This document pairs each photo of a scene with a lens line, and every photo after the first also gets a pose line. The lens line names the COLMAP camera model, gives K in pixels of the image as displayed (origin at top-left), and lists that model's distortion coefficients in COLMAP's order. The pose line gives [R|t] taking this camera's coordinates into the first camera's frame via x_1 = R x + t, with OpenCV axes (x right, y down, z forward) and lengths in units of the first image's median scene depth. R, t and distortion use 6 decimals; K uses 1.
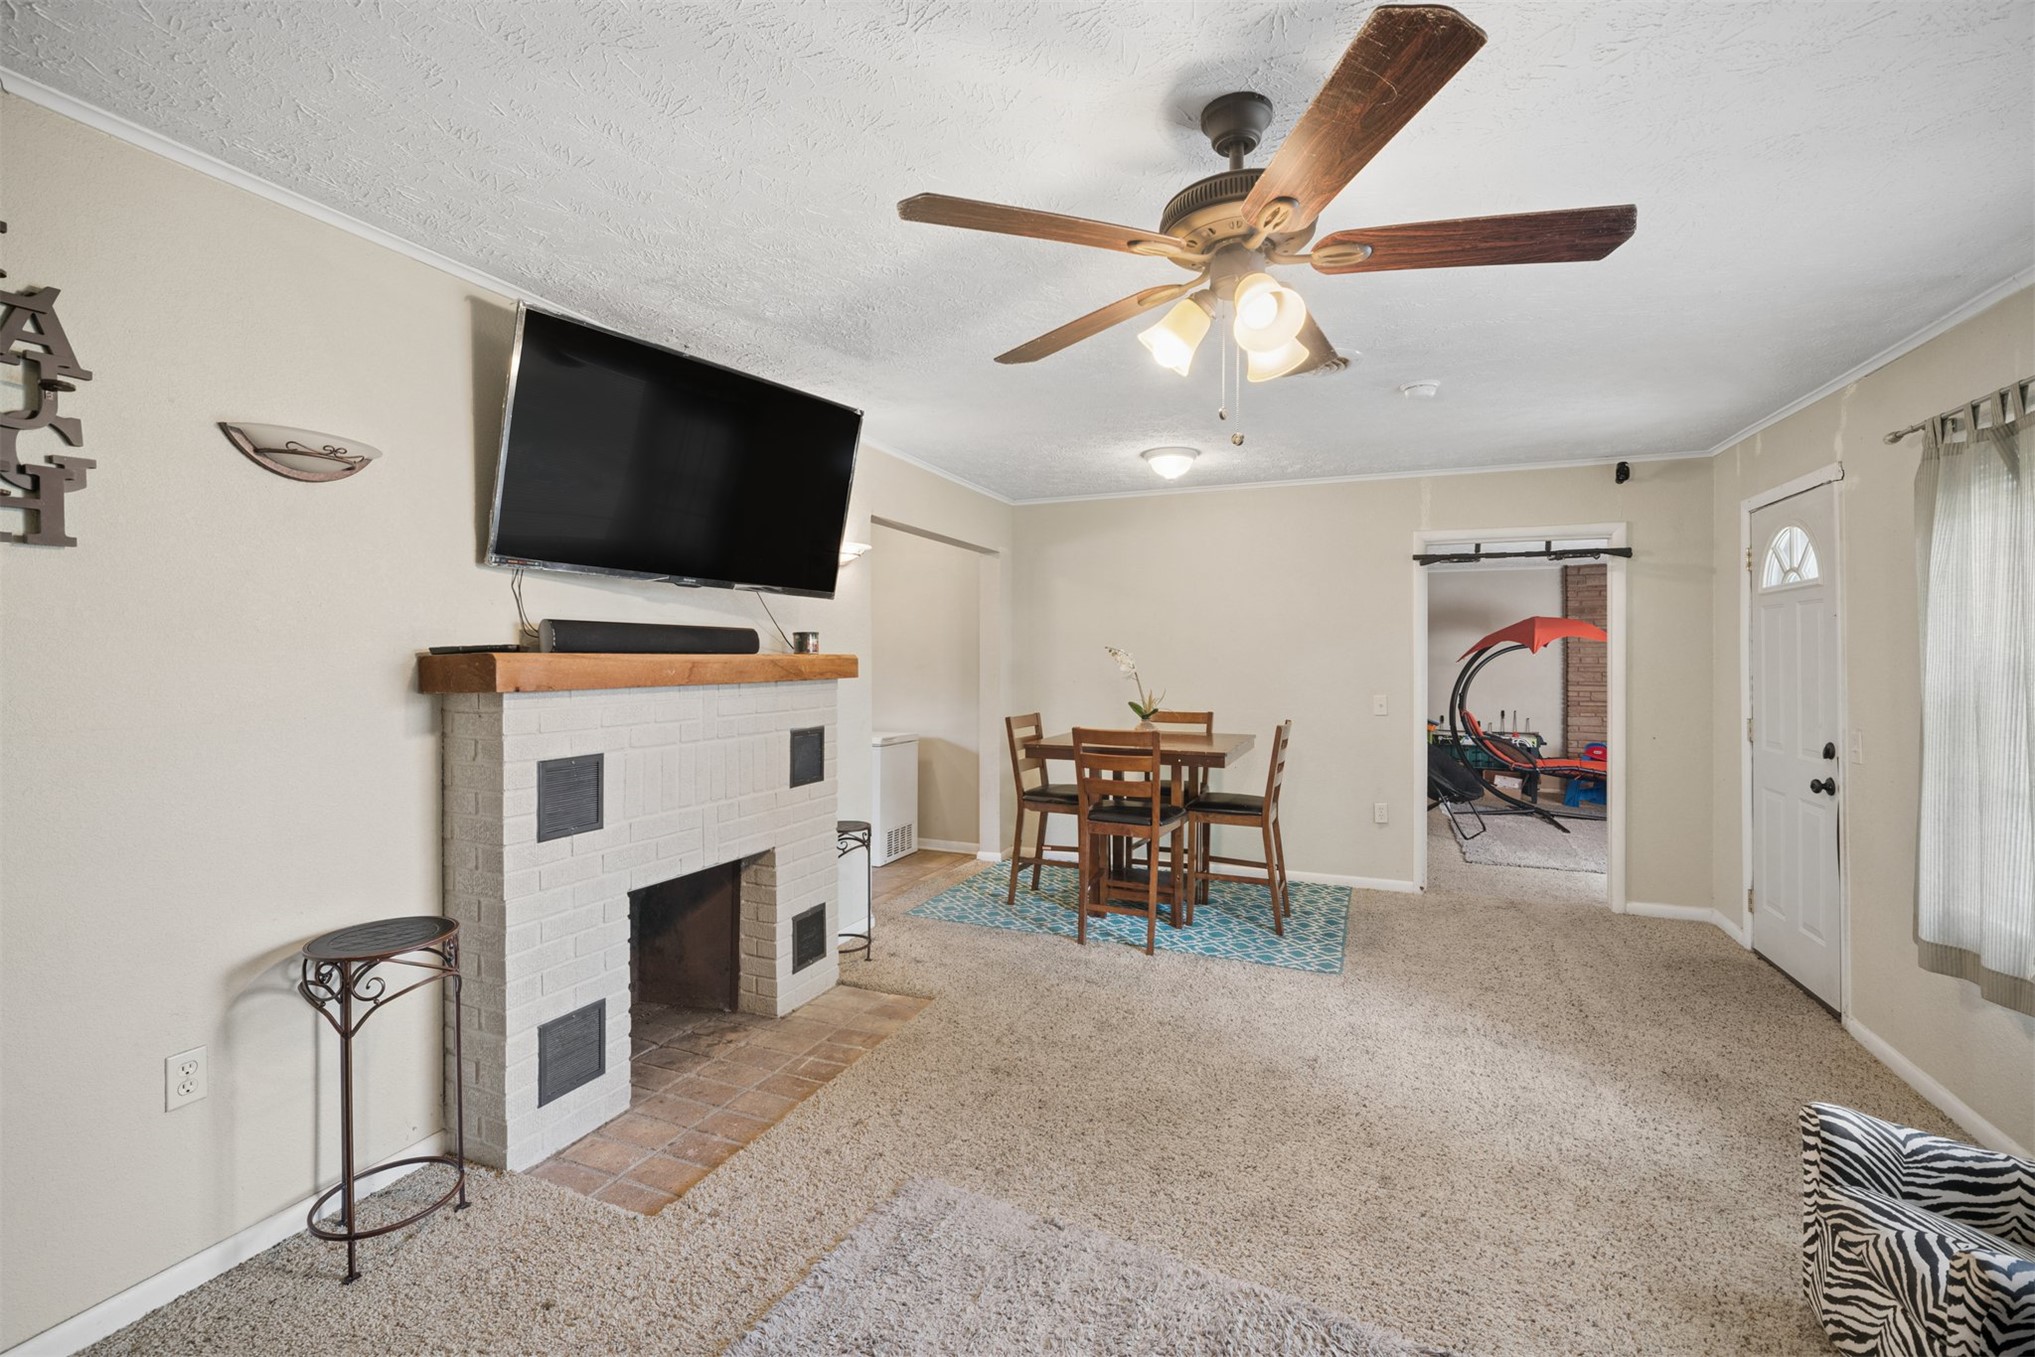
lens RADIAL K [[875.1, 0, 1004.1], [0, 875.1, 664.6], [0, 0, 1]] dist [-0.020436, 0.010904]
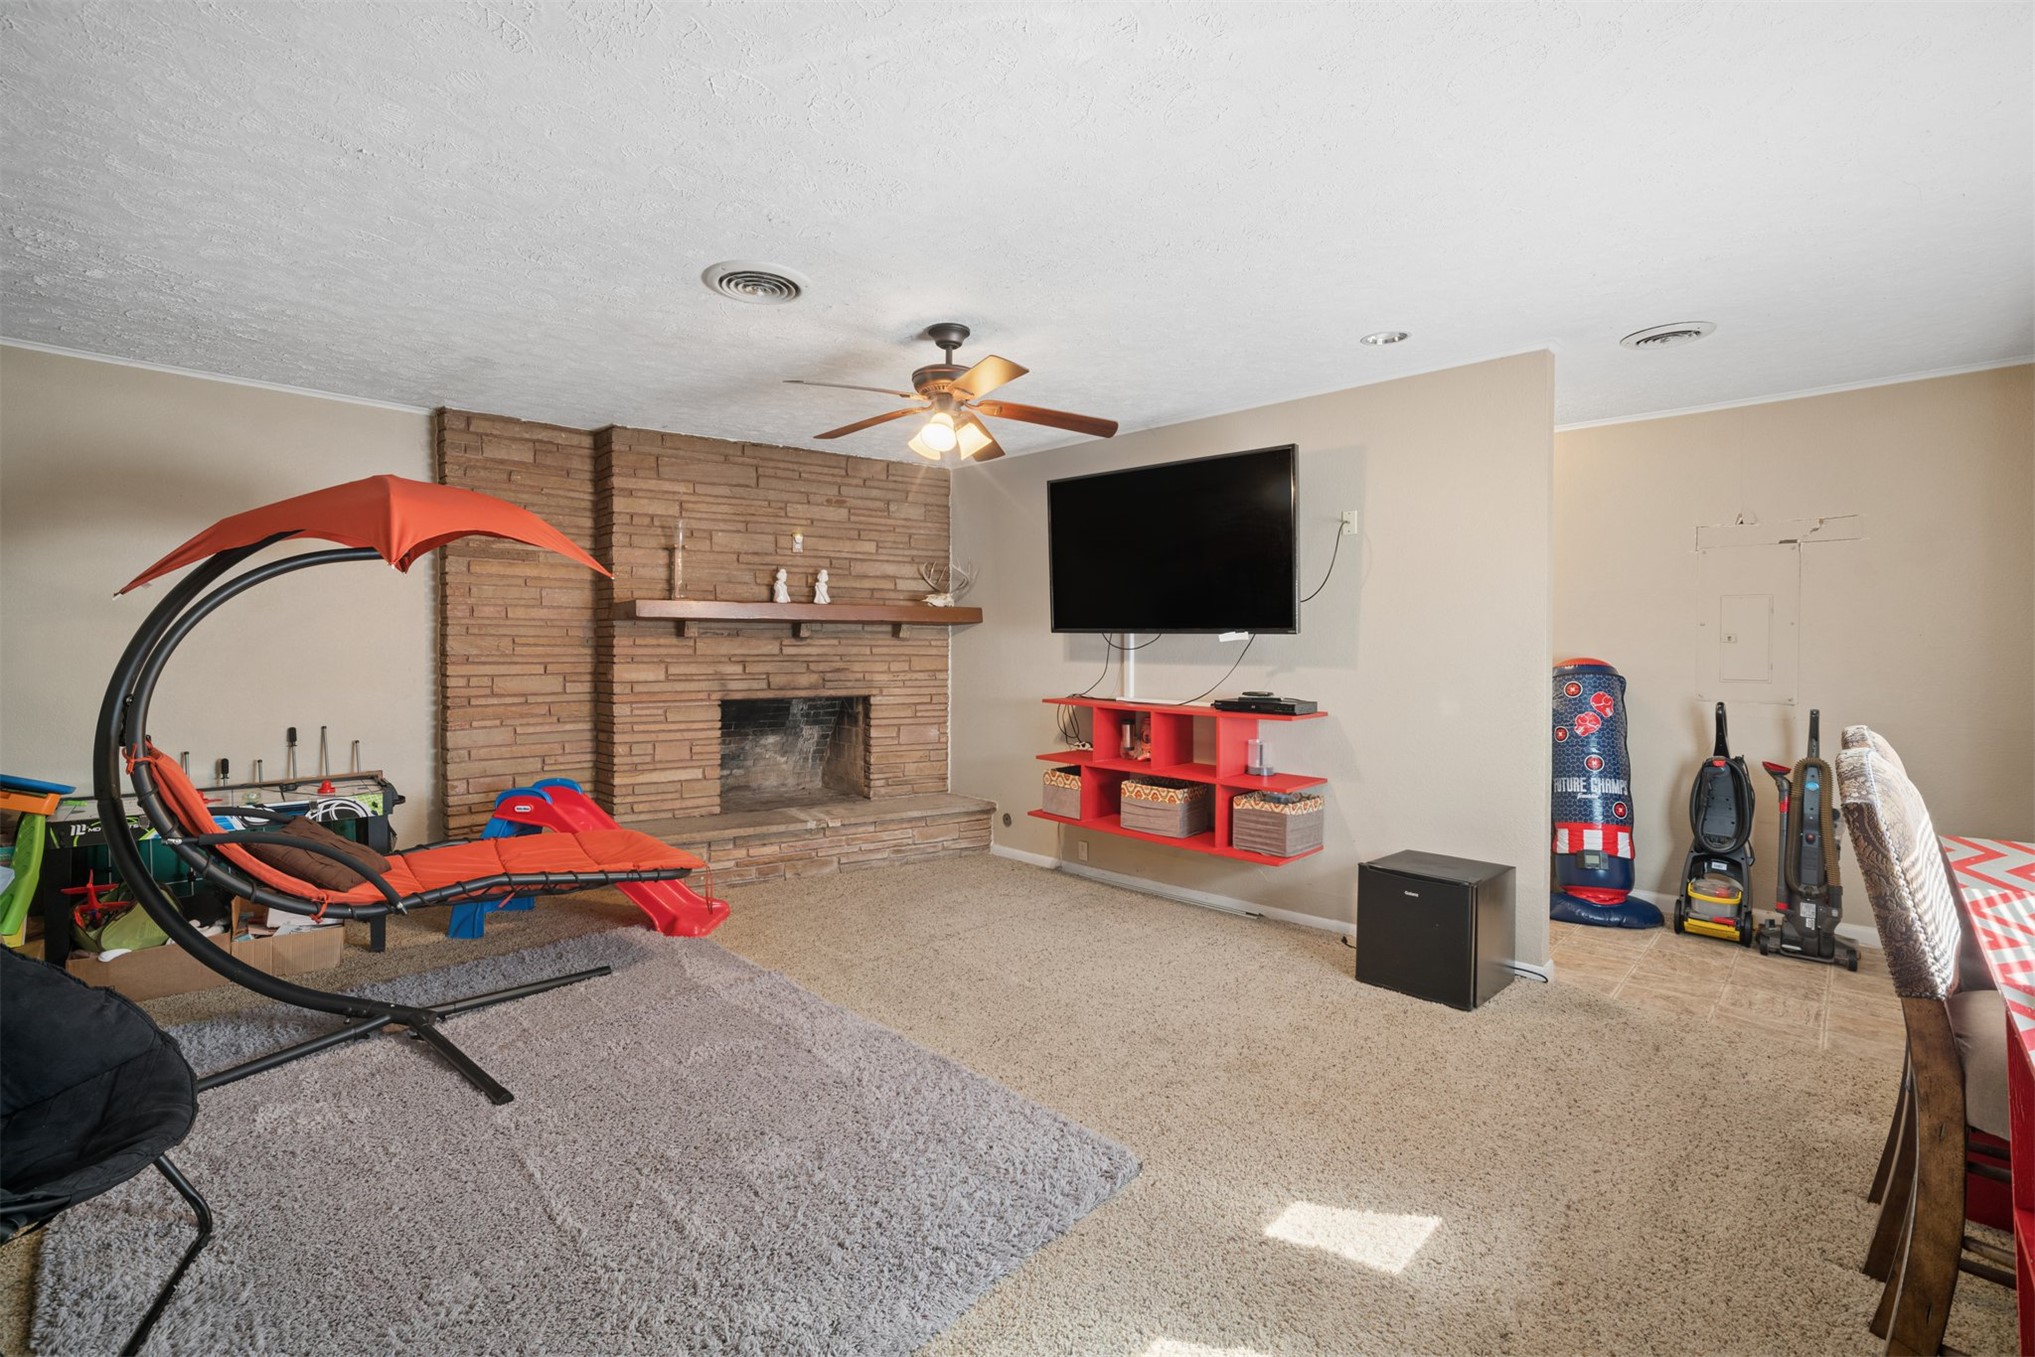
lens RADIAL K [[875.1, 0, 1004.1], [0, 875.1, 664.6], [0, 0, 1]] dist [-0.020436, 0.010904]
pose [[0.361254, -0.013625, 0.932368, 0.870209], [0.007009, 0.999905, 0.011897, 0.055859], [-0.932441, 0.002237, 0.361315, 1.494583]]
